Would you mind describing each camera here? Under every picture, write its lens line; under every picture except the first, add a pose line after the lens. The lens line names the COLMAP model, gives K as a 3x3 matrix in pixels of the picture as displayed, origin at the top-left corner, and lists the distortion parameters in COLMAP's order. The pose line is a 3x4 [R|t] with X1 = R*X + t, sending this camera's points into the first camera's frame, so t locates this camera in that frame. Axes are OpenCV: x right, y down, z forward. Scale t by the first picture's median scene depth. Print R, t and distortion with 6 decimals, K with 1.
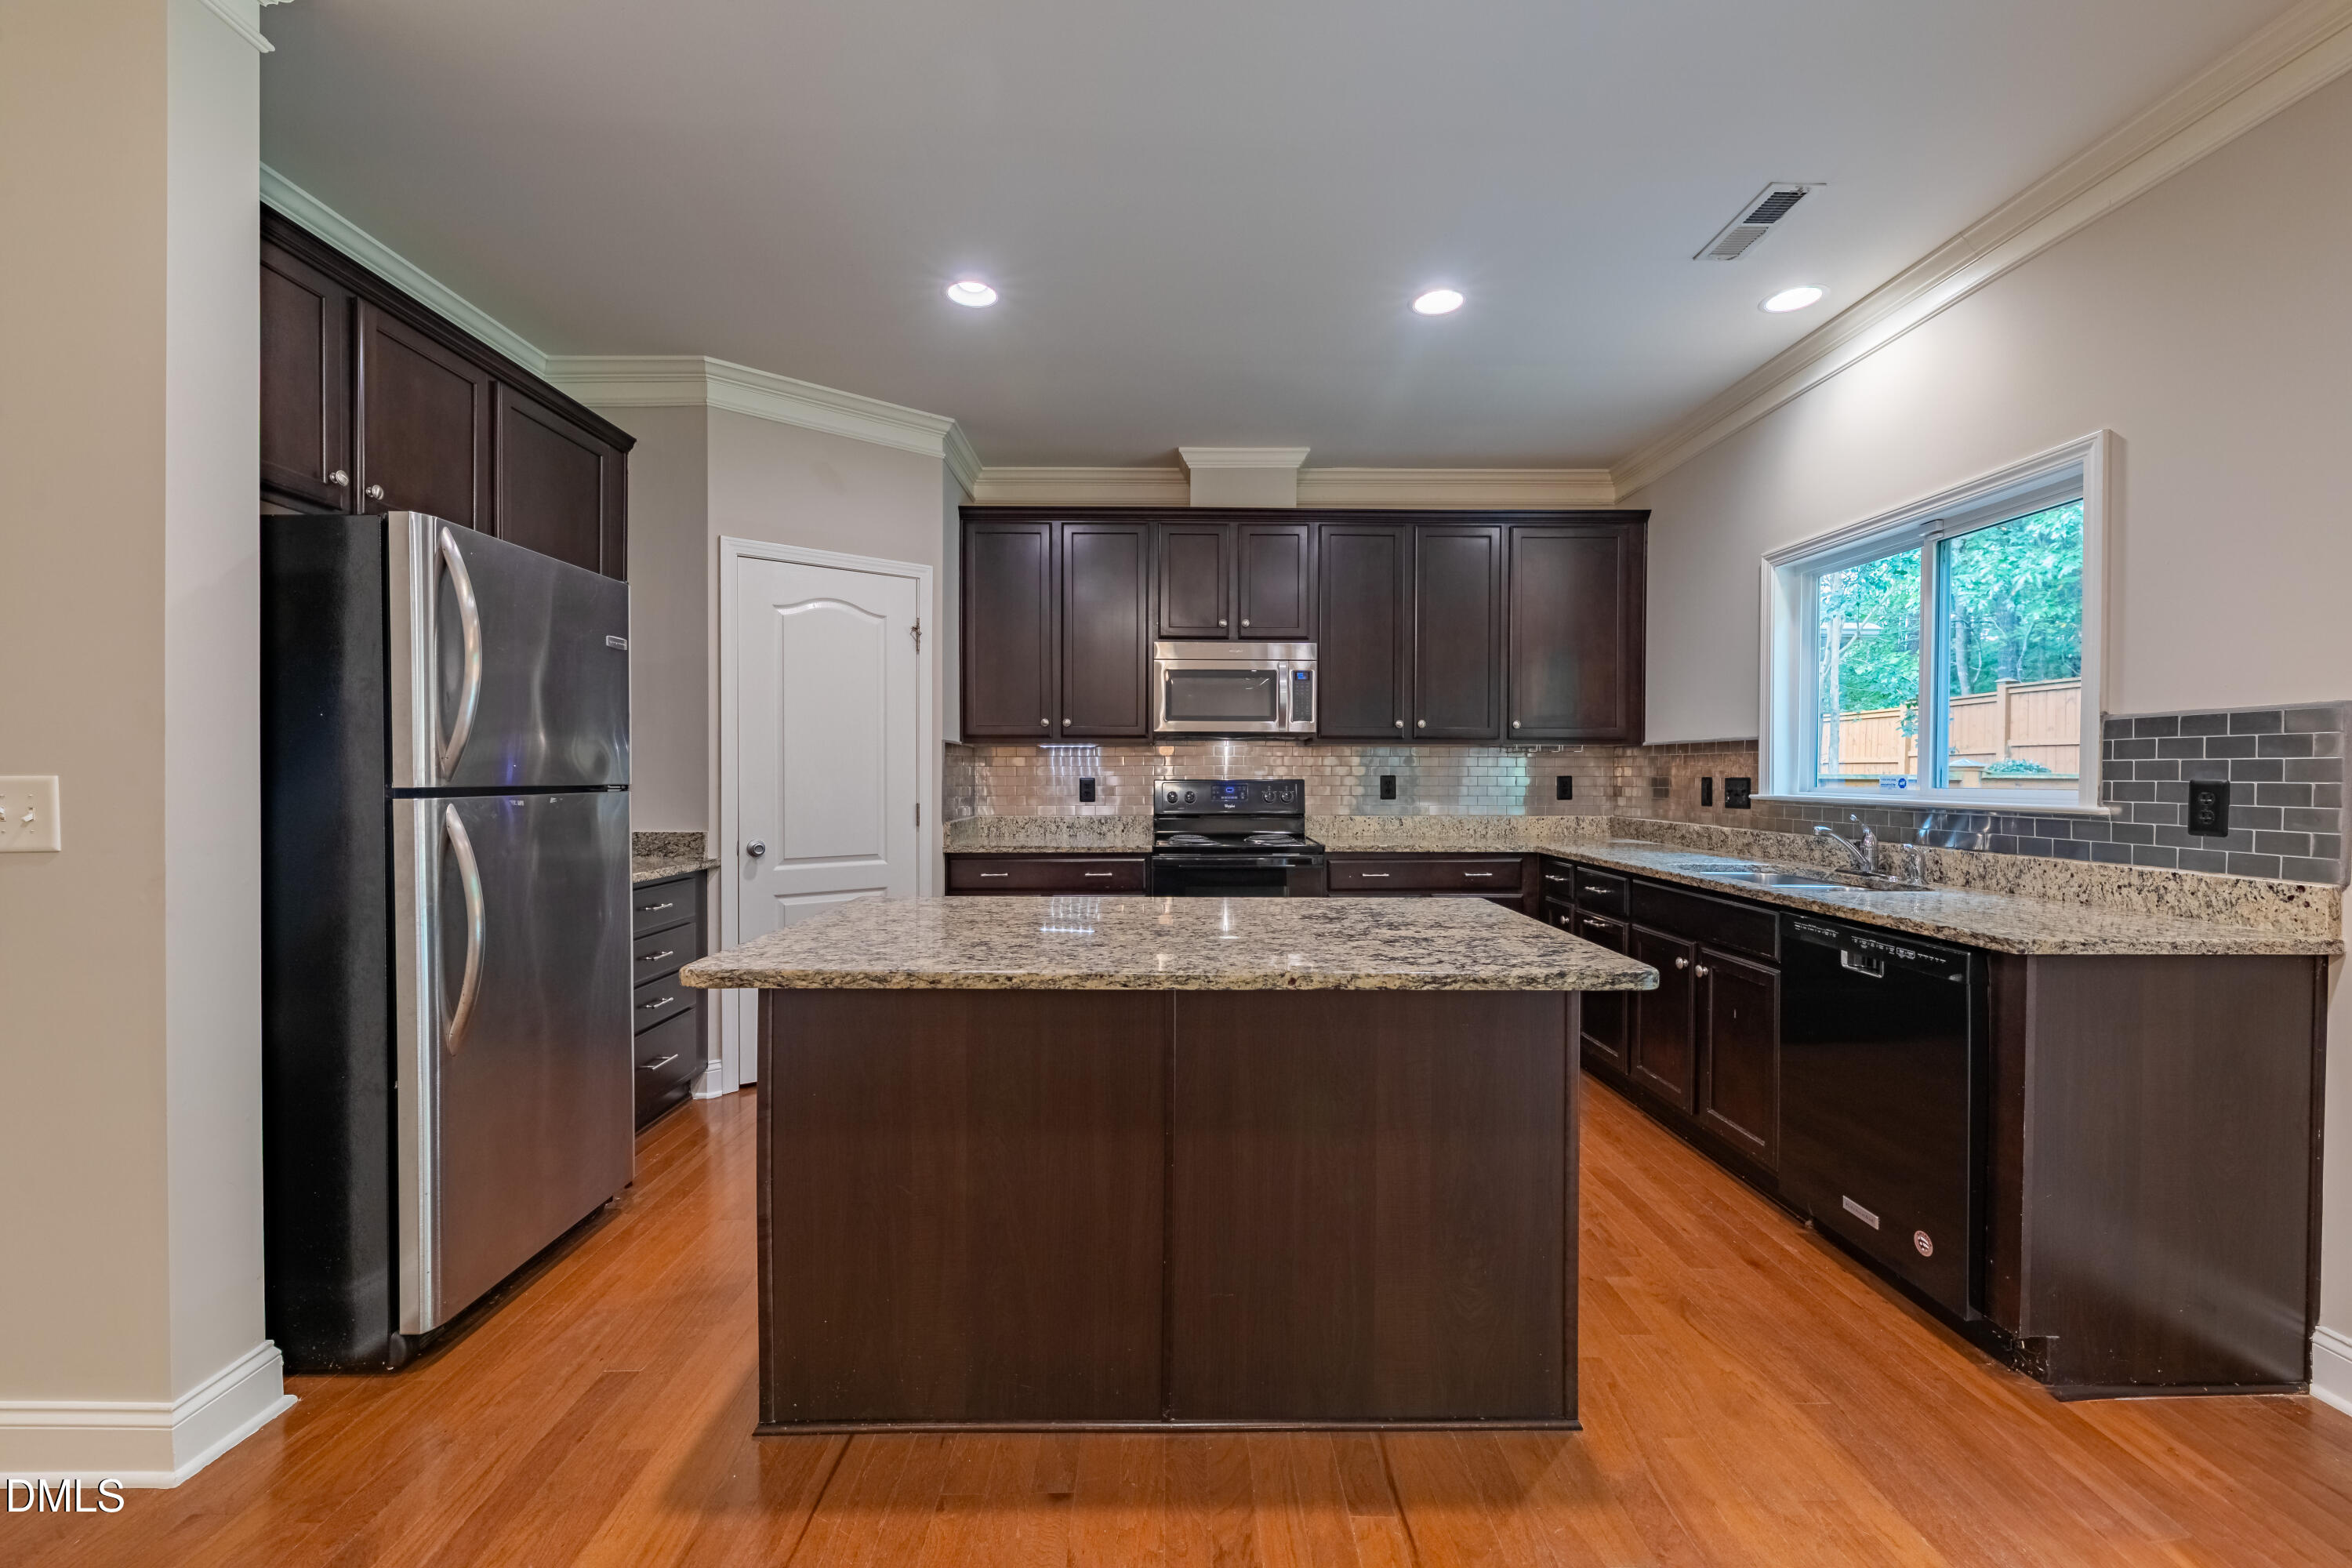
lens RADIAL K [[950.0, 0, 1184.5], [0, 950.0, 783.3], [0, 0, 1]] dist [0.004165, -0.003076]
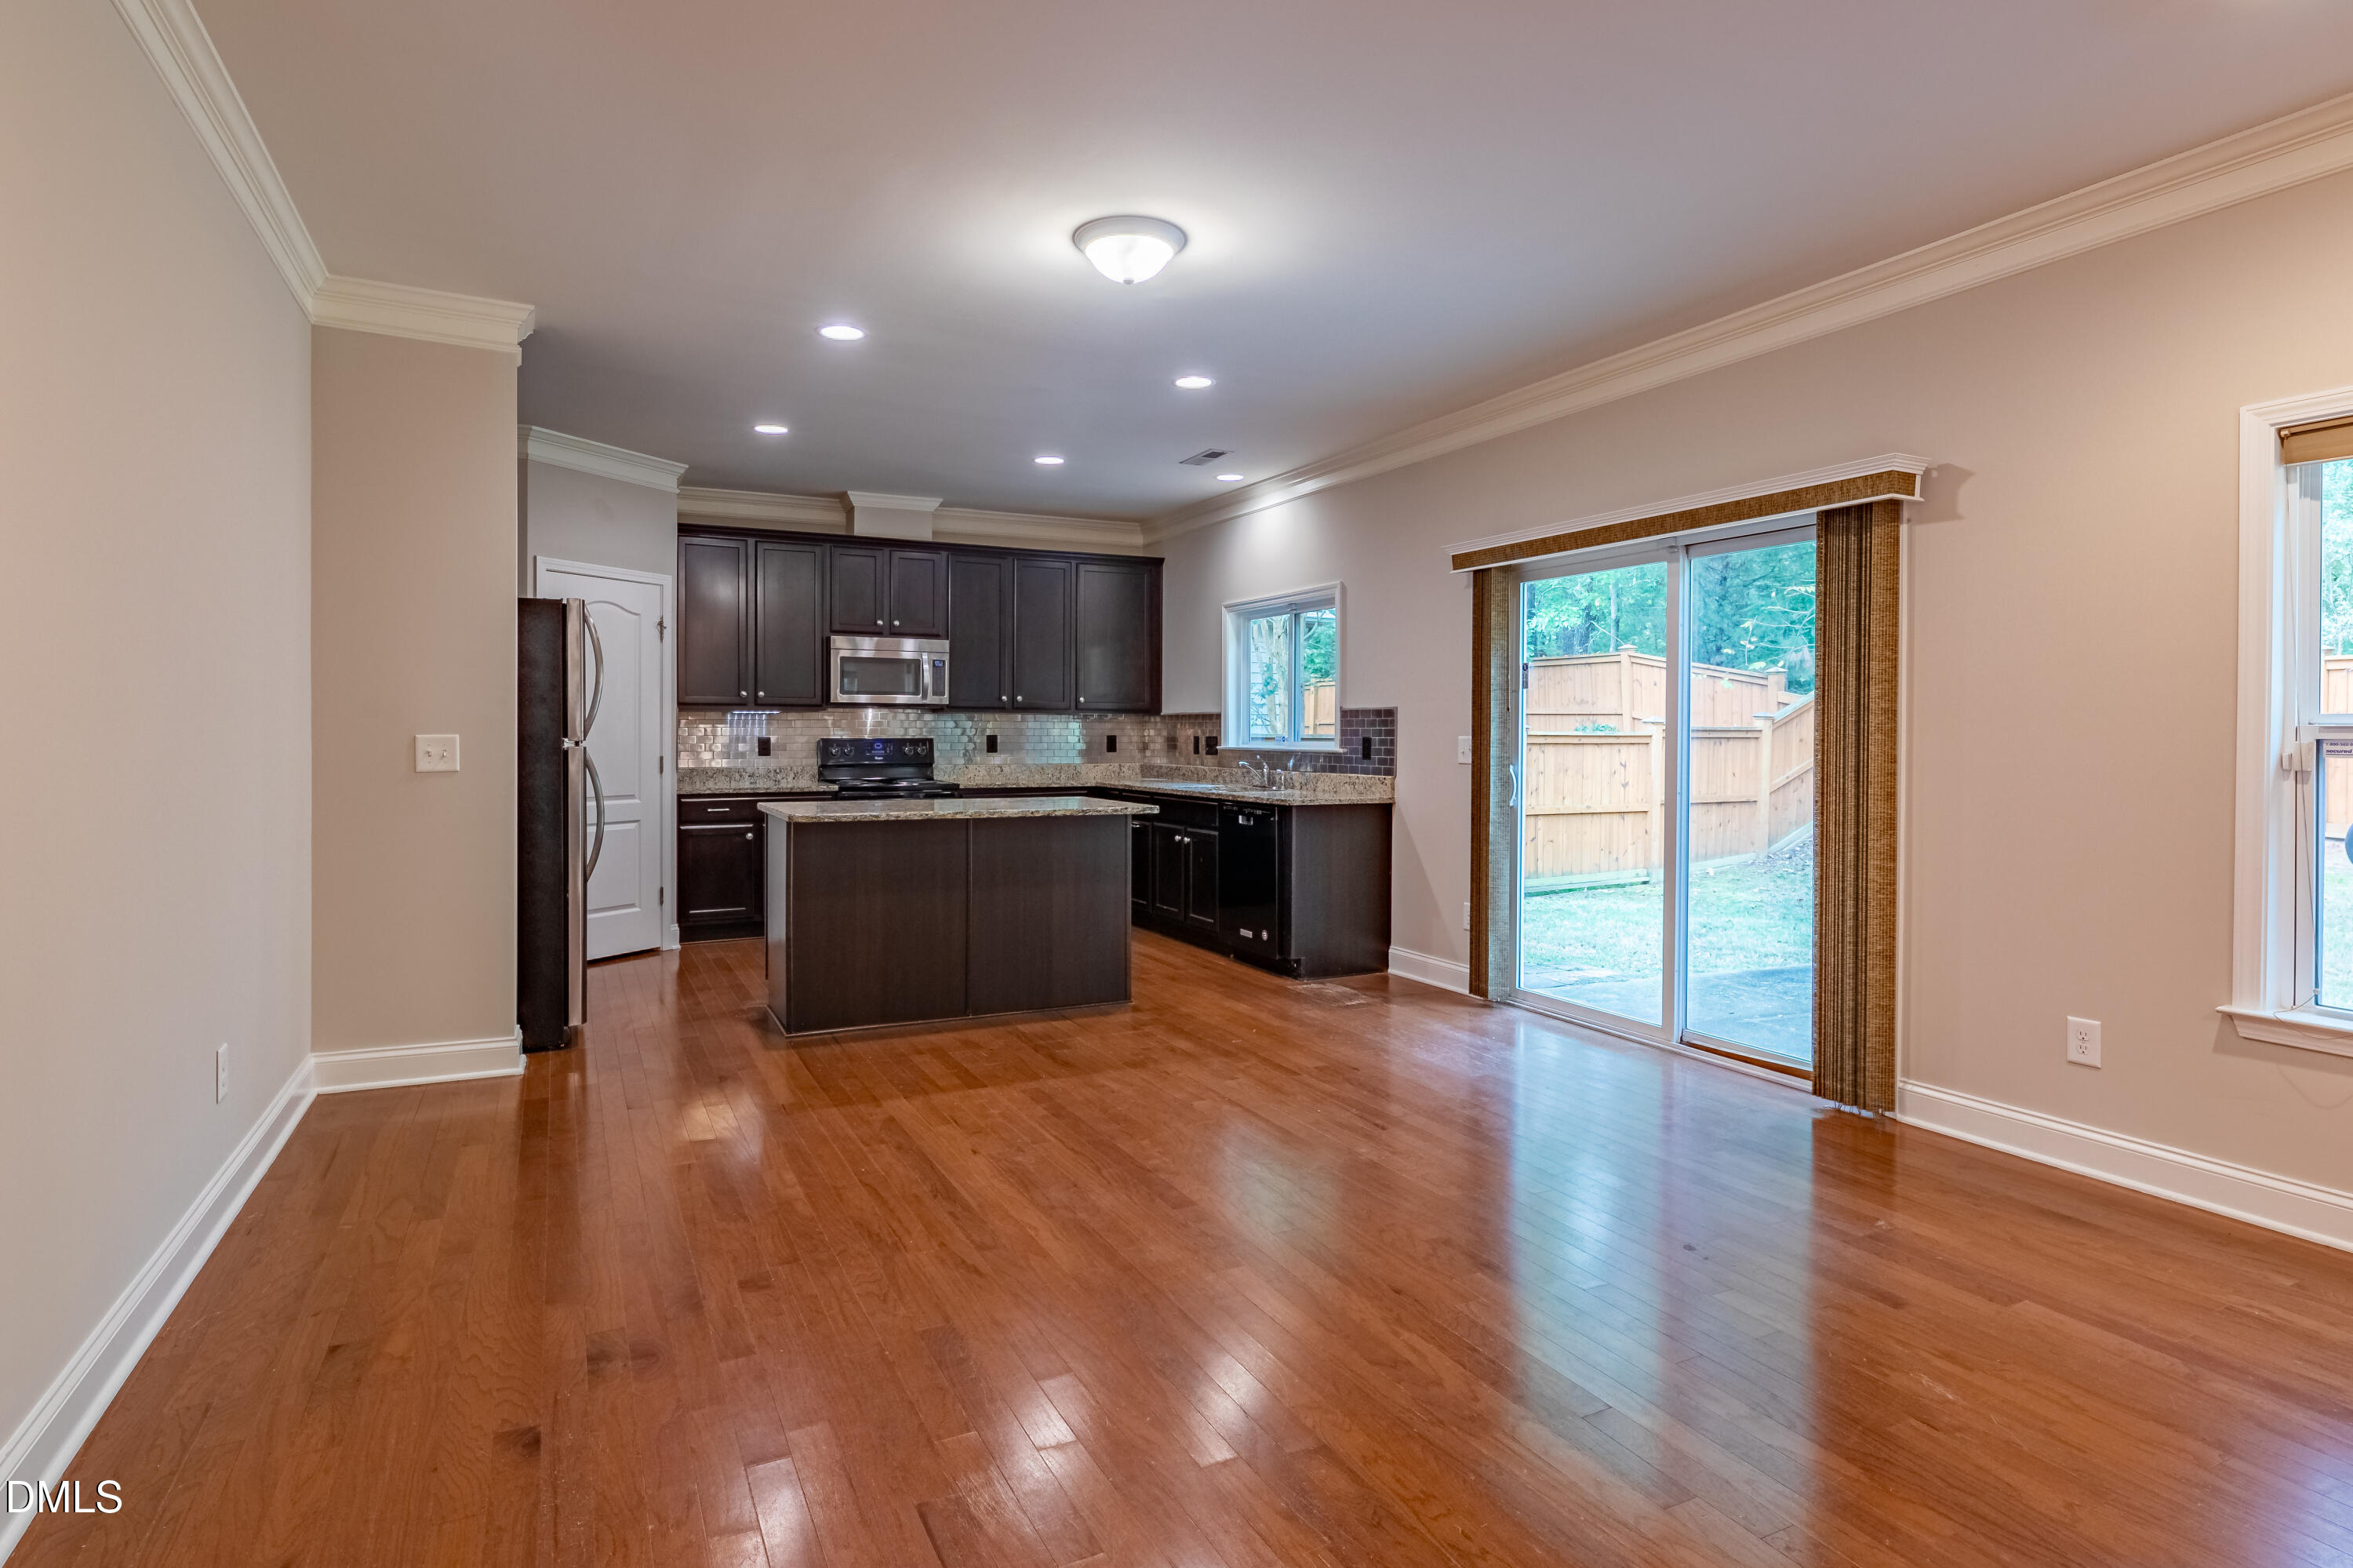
lens RADIAL K [[1227.3, 0, 1156.8], [0, 1227.3, 745.6], [0, 0, 1]] dist [0.000202, 0.000160]
pose [[0.906381, -0.003714, 0.422445, -0.422569], [0.003689, 0.999993, 0.000878, 0.008263], [-0.422446, 0.000762, 0.906388, -0.930784]]
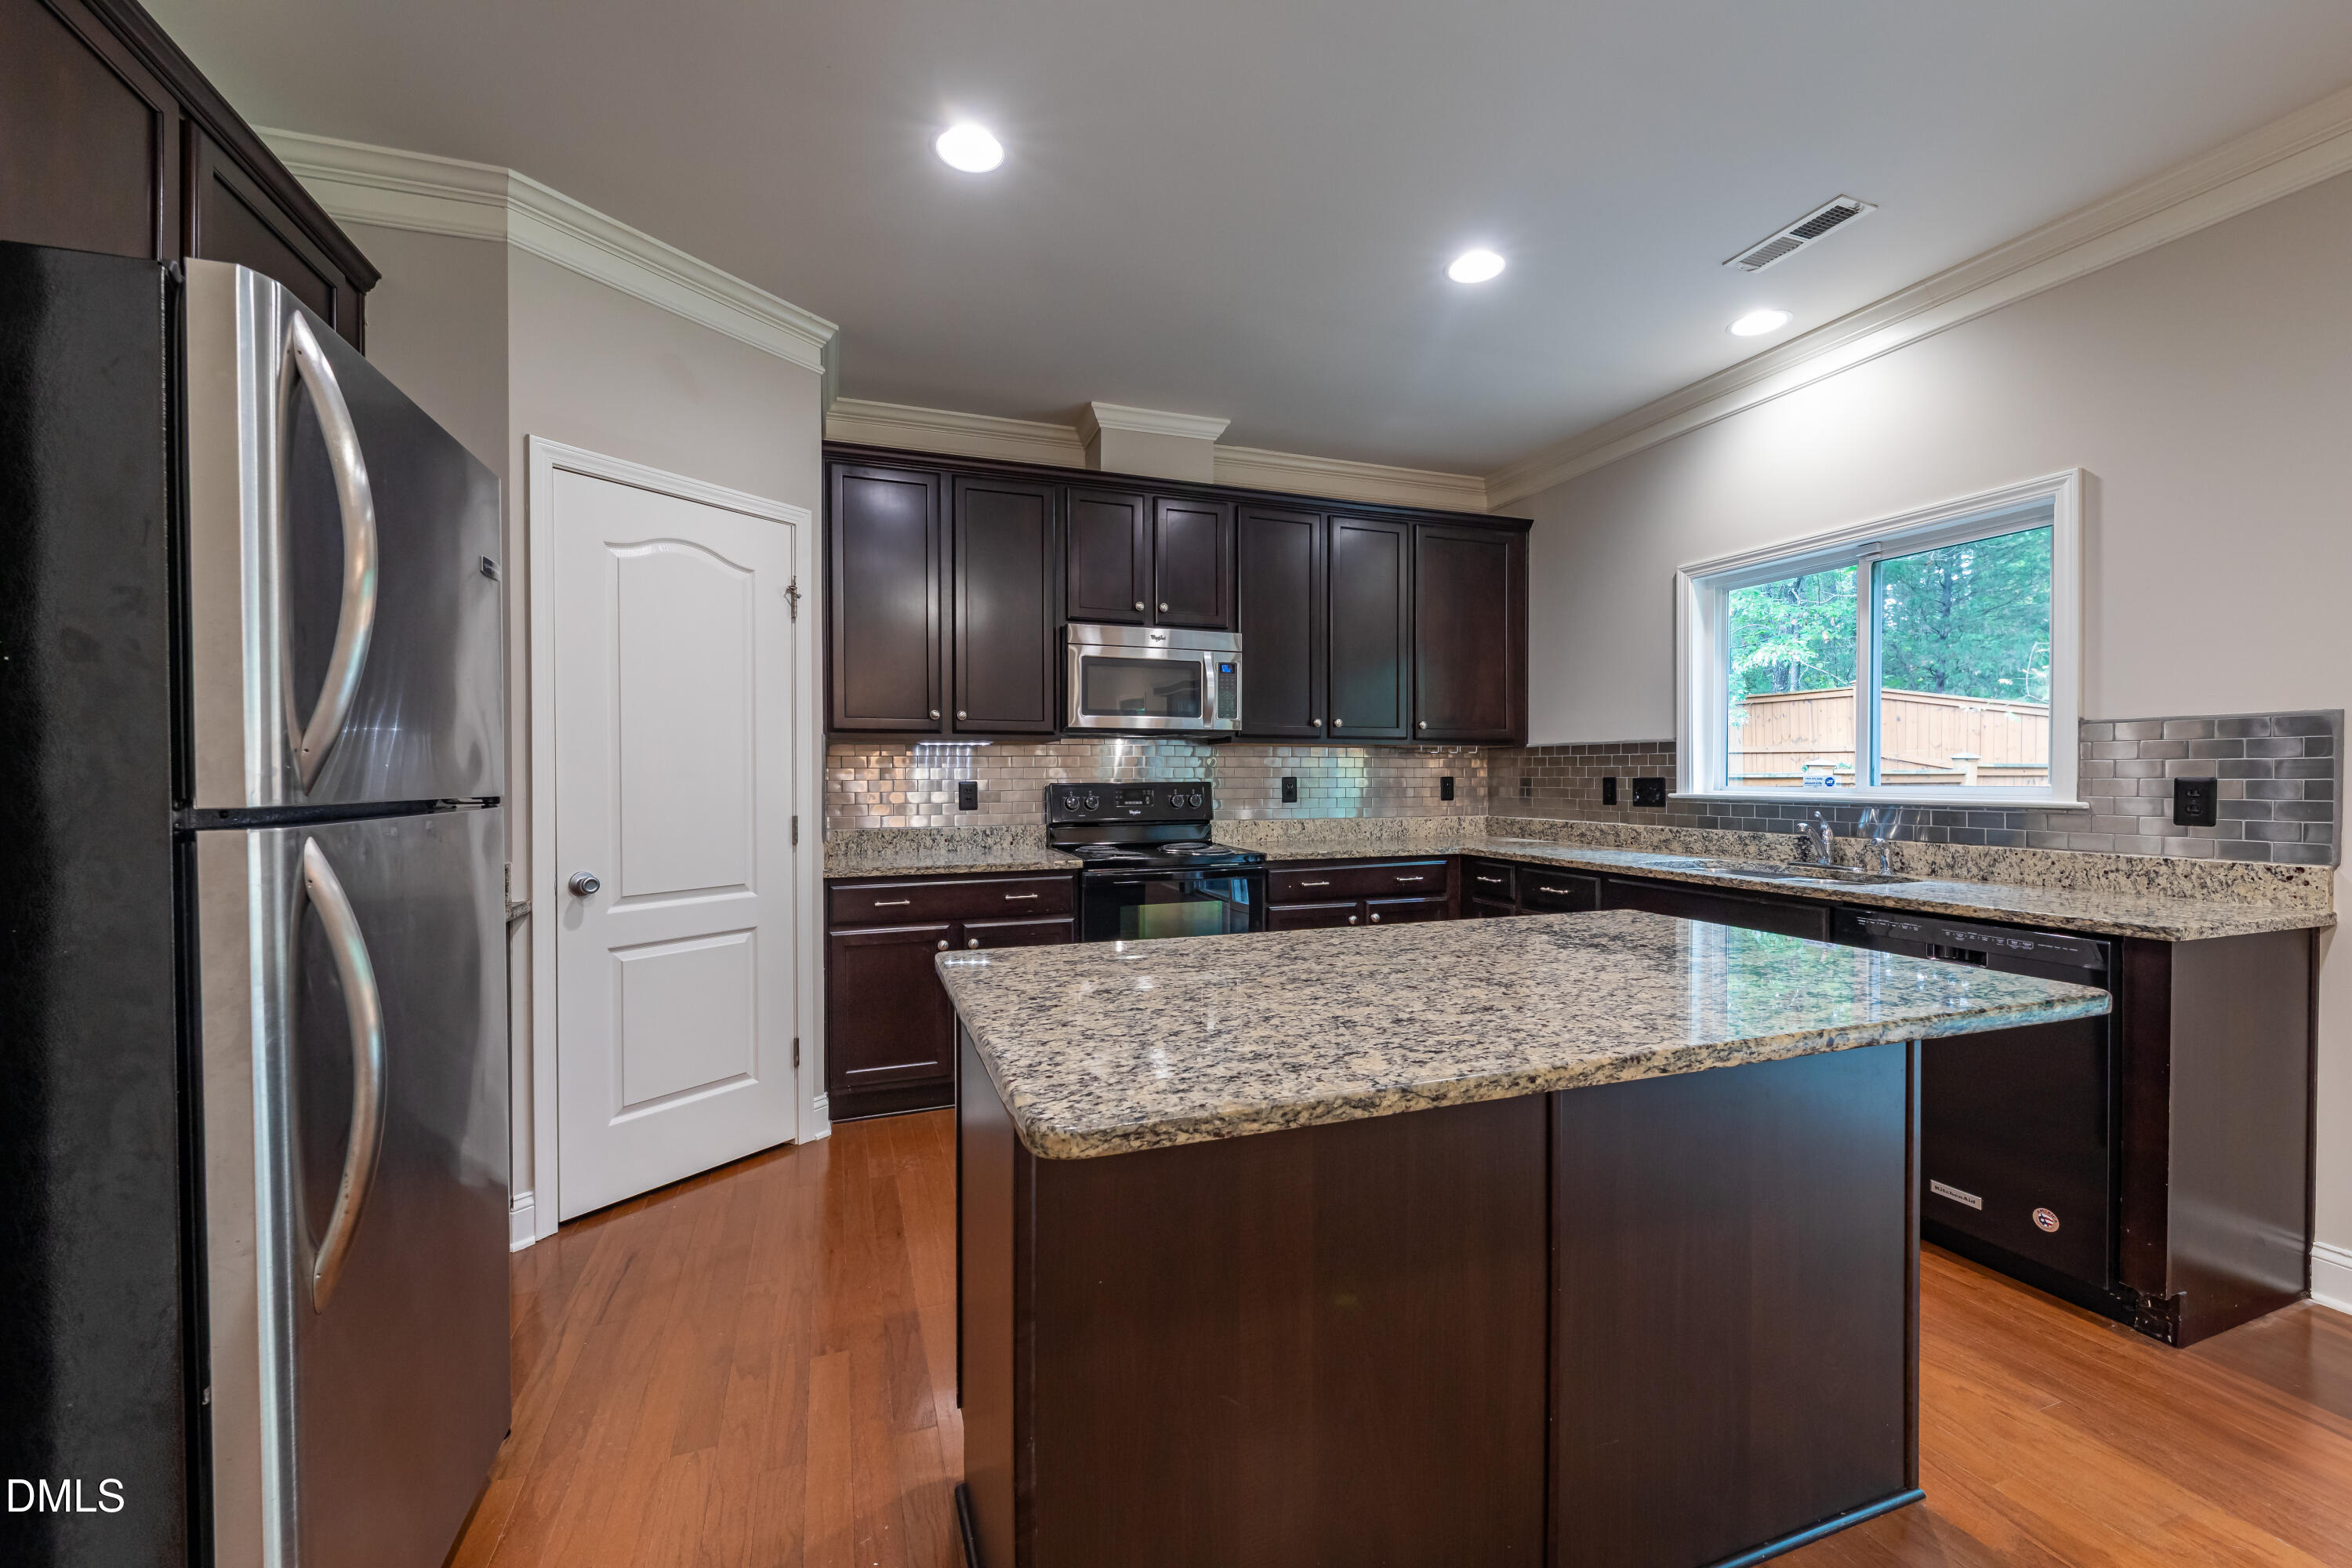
lens RADIAL K [[950.0, 0, 1184.5], [0, 950.0, 783.3], [0, 0, 1]] dist [0.004165, -0.003076]
pose [[0.942777, -0.006552, 0.333361, -0.268173], [0.007353, 0.999972, -0.001142, -0.002351], [-0.333344, 0.003528, 0.942799, 0.186492]]
